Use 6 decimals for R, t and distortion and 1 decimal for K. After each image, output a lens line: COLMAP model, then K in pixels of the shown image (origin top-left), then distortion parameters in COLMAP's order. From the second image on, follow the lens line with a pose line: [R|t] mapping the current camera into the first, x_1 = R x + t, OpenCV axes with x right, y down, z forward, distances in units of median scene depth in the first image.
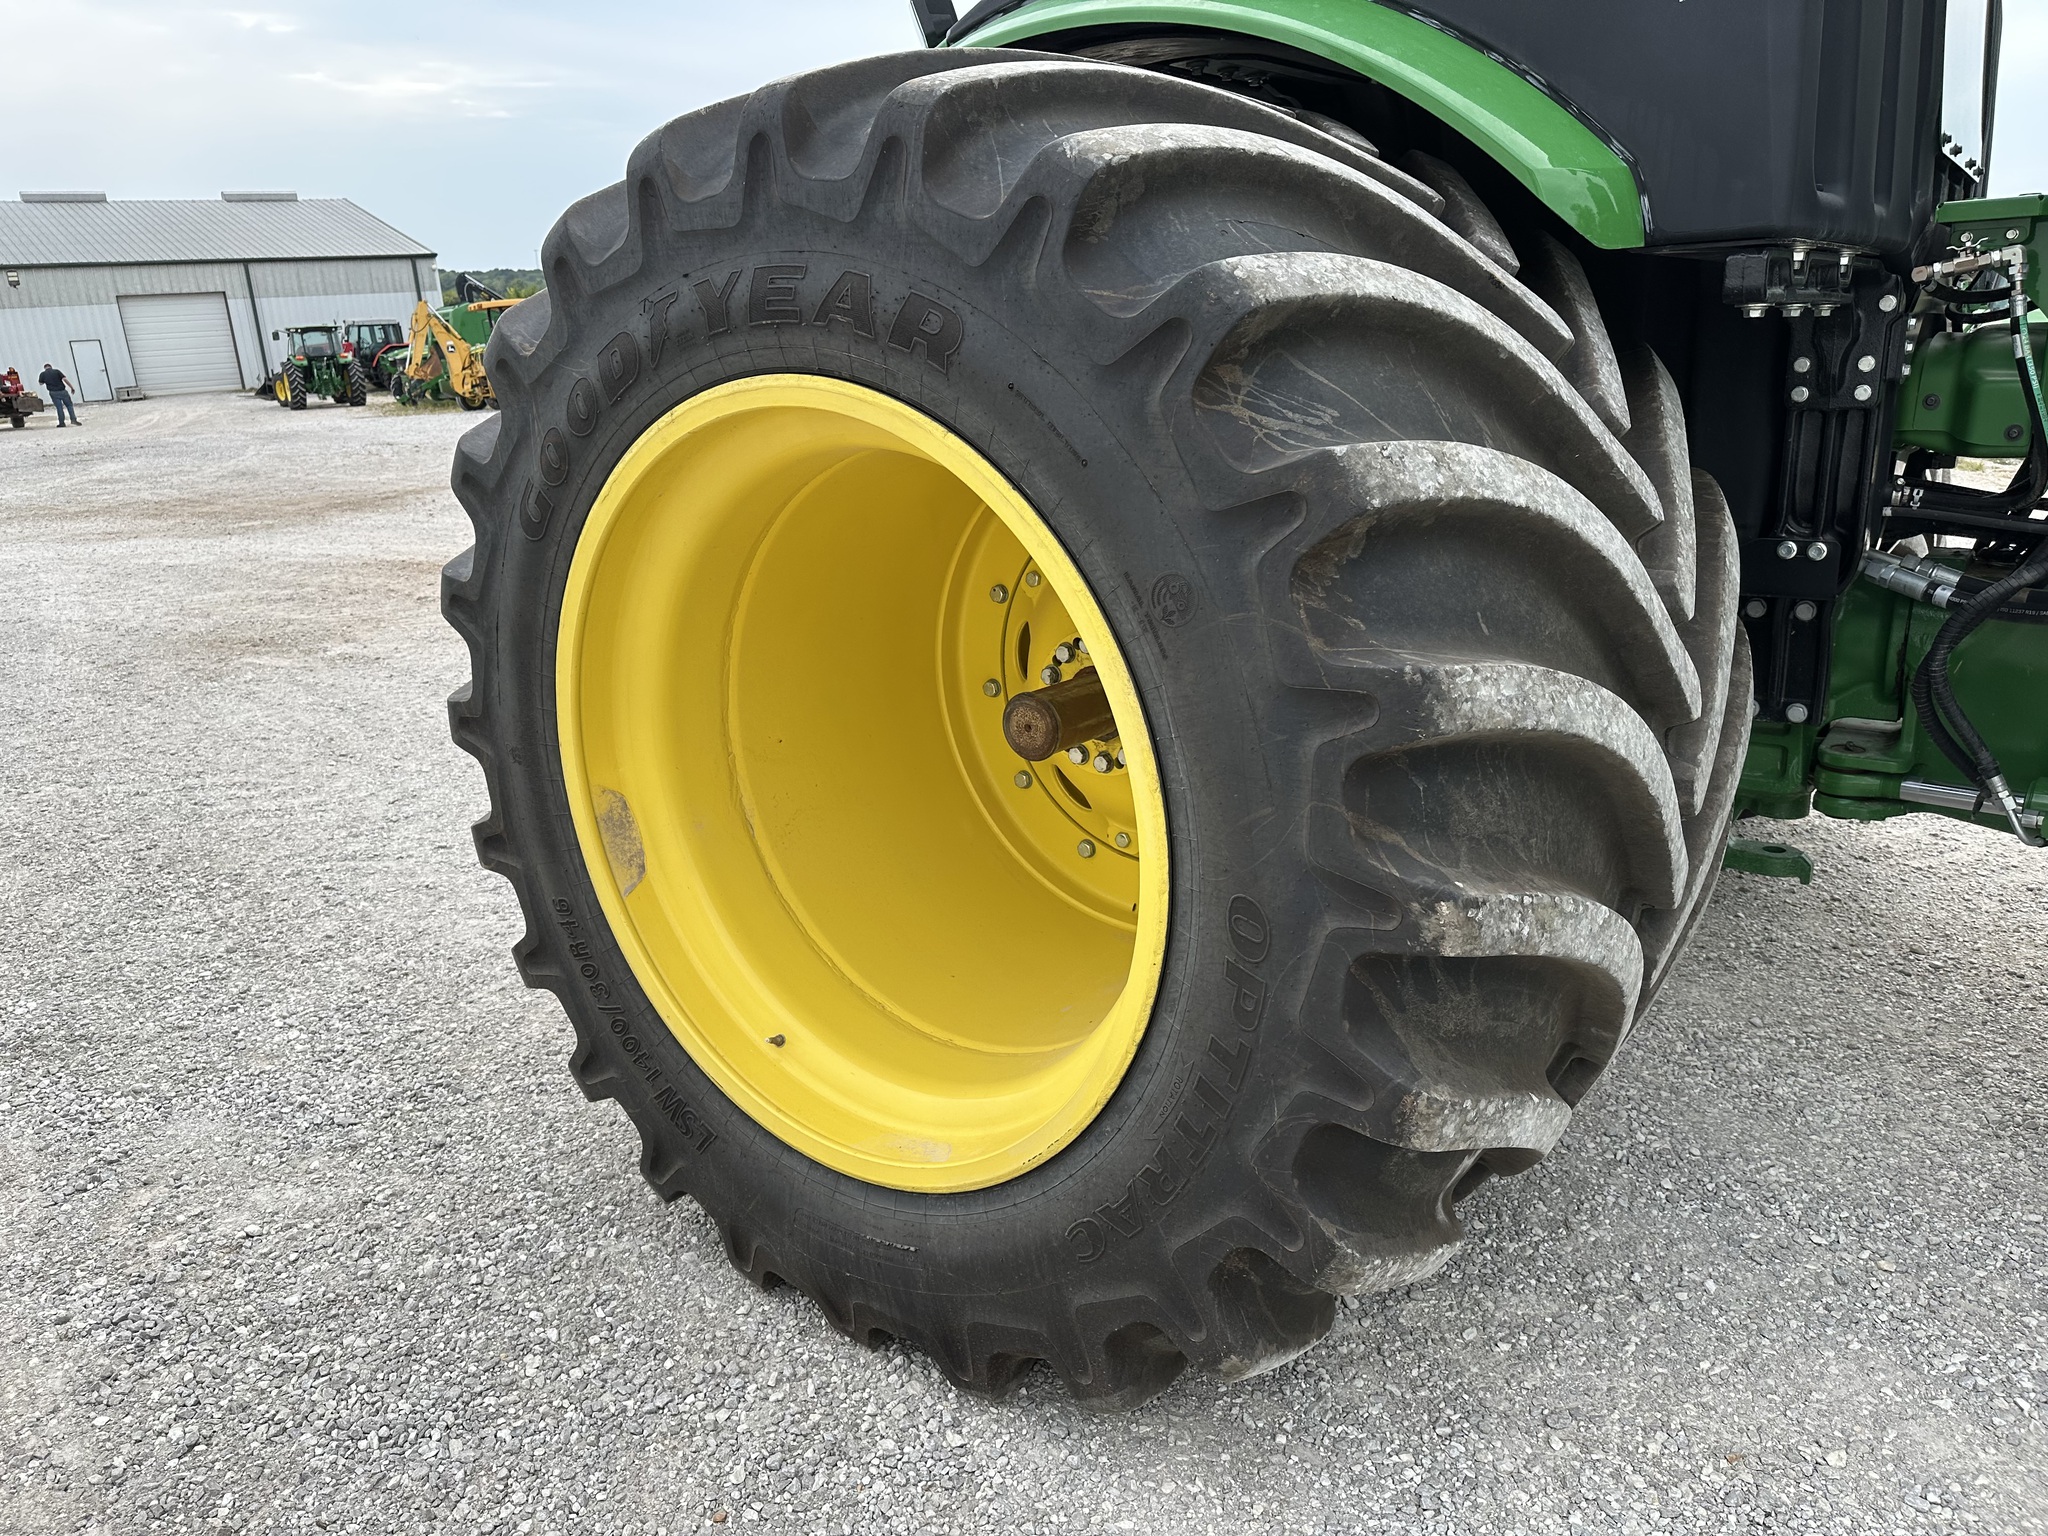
lens RADIAL K [[1441.9, 0, 1027.1], [0, 1441.9, 768.7], [0, 0, 1]] dist [0.043486, -0.056247]
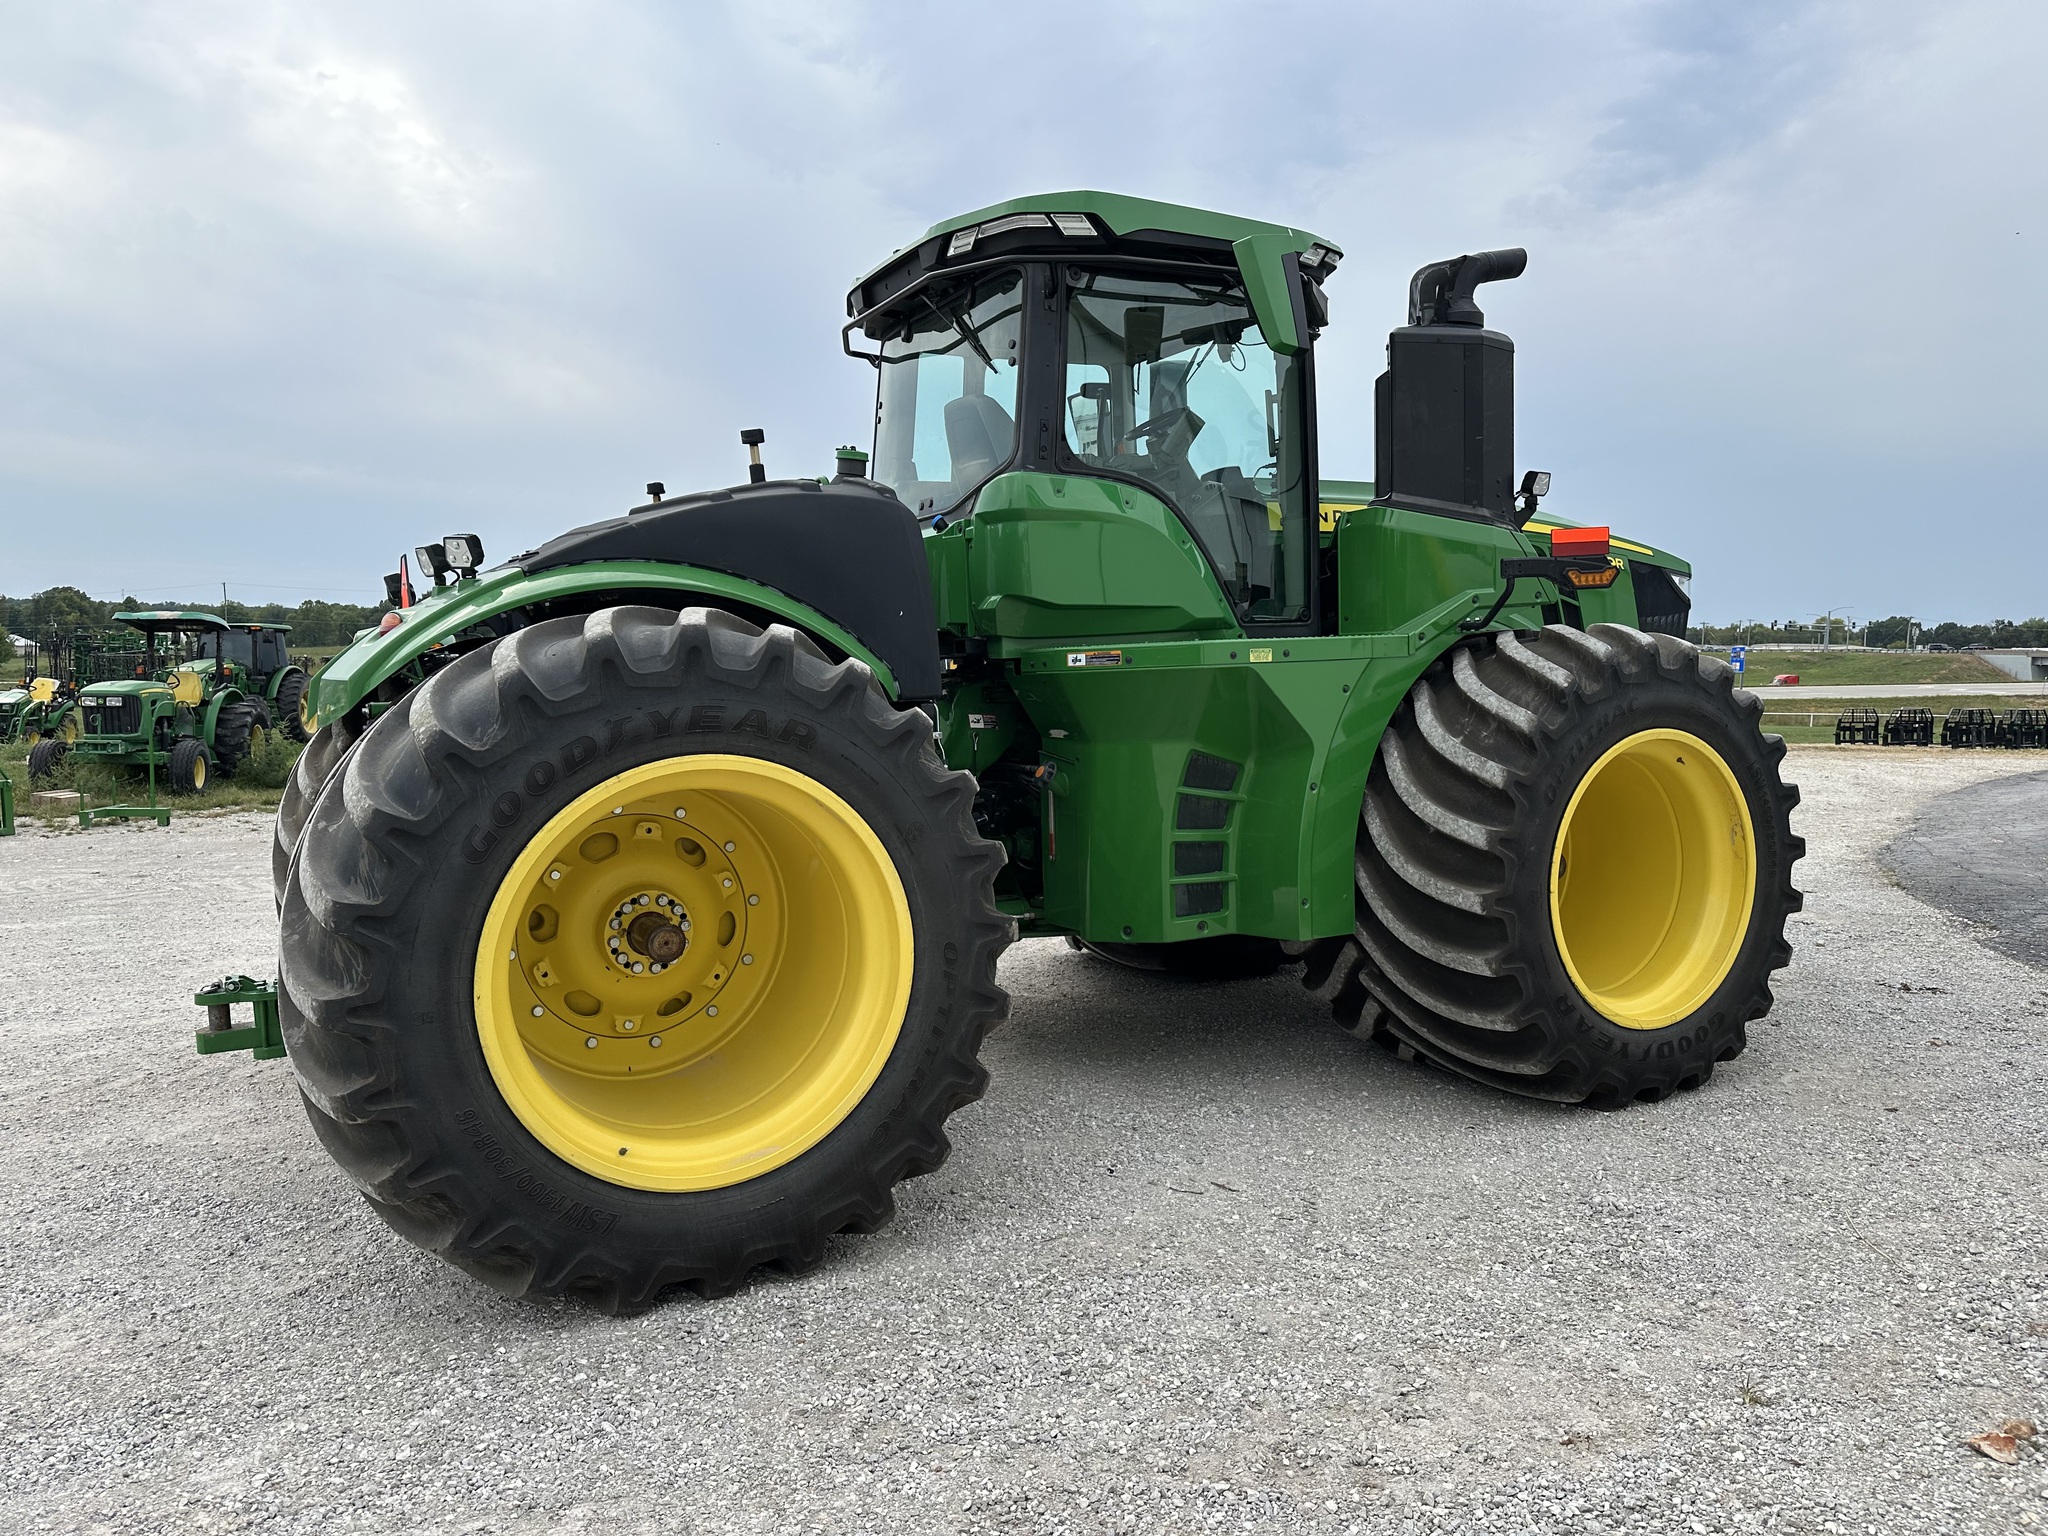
lens RADIAL K [[1441.9, 0, 1029.7], [0, 1441.9, 775.7], [0, 0, 1]] dist [0.043486, -0.056247]
pose [[0.432045, -0.040480, 0.900943, -1.819293], [0.256333, 0.963302, -0.079642, 0.036339], [-0.864656, 0.265350, 0.426566, -0.258522]]
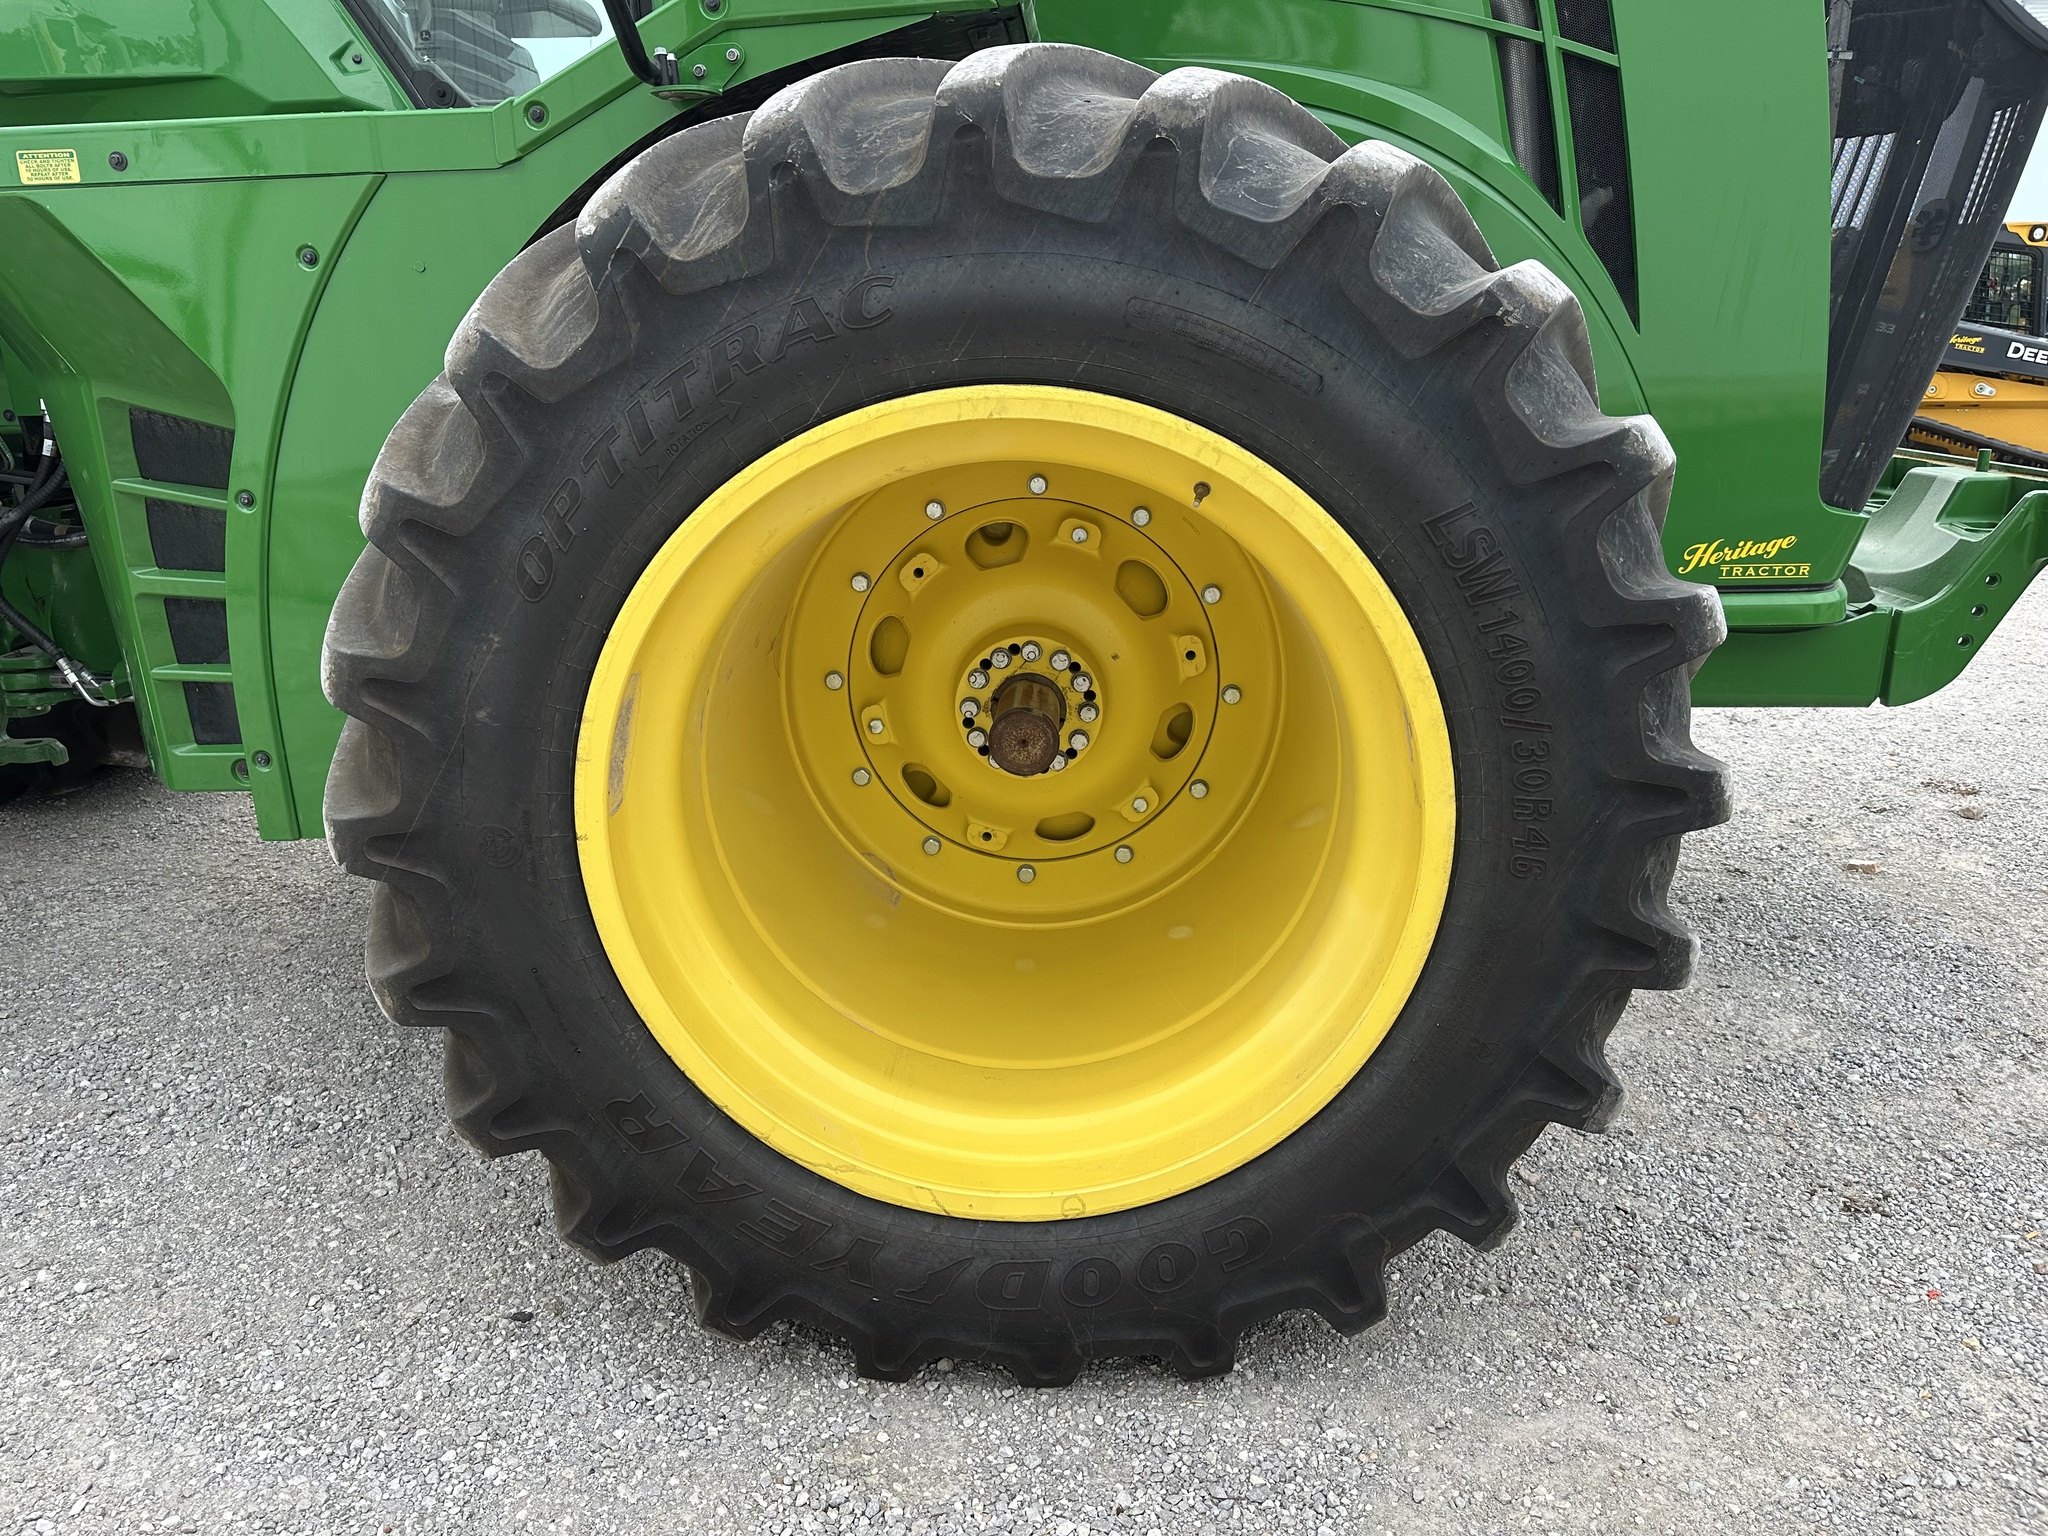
lens RADIAL K [[1441.9, 0, 1018.6], [0, 1441.9, 777.6], [0, 0, 1]] dist [0.043486, -0.056247]
pose [[0.832739, -0.141225, 0.535352, 0.918003], [0.139279, 0.989261, 0.044318, 0.251876], [-0.535861, 0.037658, 0.843466, -0.925989]]
